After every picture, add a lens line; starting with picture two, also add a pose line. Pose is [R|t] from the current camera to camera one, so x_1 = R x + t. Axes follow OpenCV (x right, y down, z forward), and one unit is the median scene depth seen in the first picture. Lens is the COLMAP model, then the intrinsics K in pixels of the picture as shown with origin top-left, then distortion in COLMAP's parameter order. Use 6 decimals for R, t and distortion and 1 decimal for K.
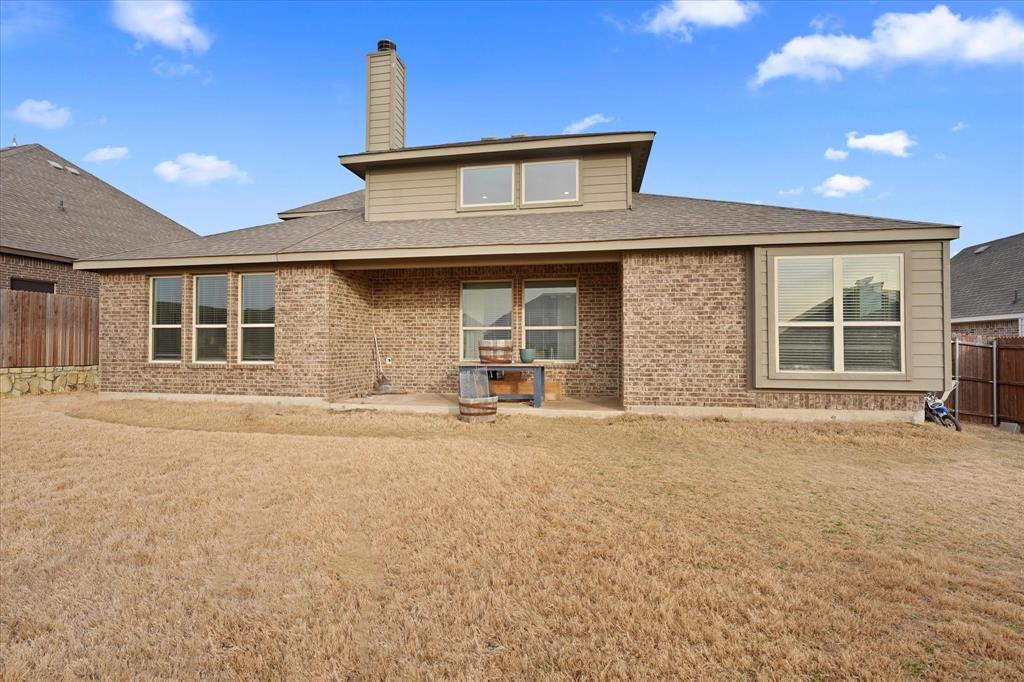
lens RADIAL K [[422.4, 0, 509.1], [0, 422.4, 335.4], [0, 0, 1]] dist [-0.014652, -0.000049]
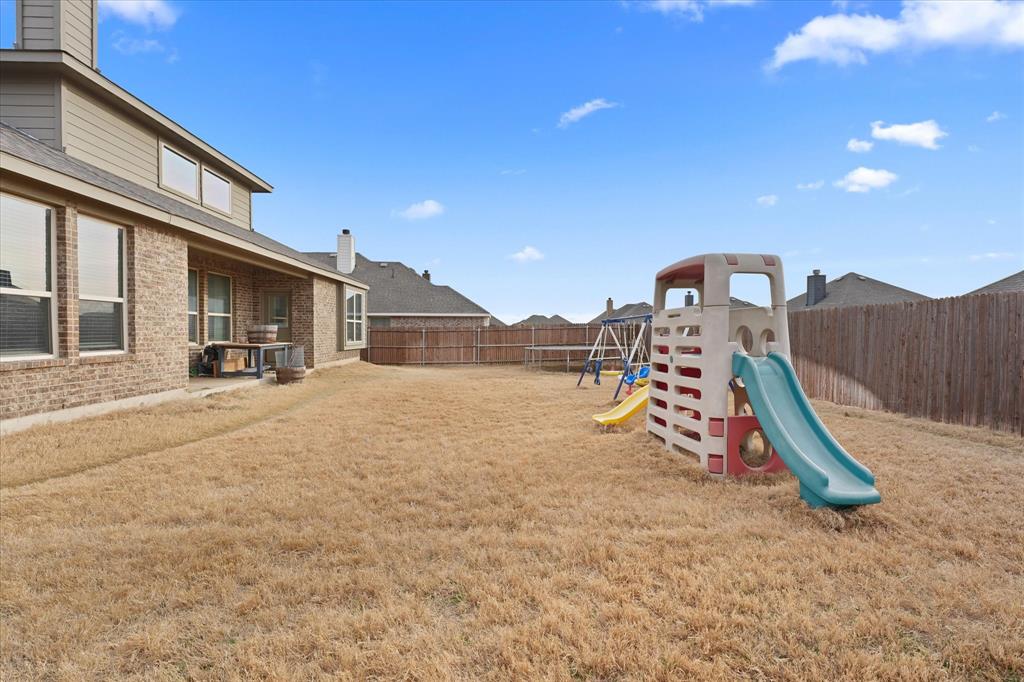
lens RADIAL K [[422.4, 0, 509.1], [0, 422.4, 335.4], [0, 0, 1]] dist [-0.014652, -0.000049]
pose [[-0.223217, -0.006643, 0.974746, -1.423252], [-0.033536, 0.999437, -0.000868, 0.015011], [-0.974192, -0.032883, -0.223314, 0.524754]]
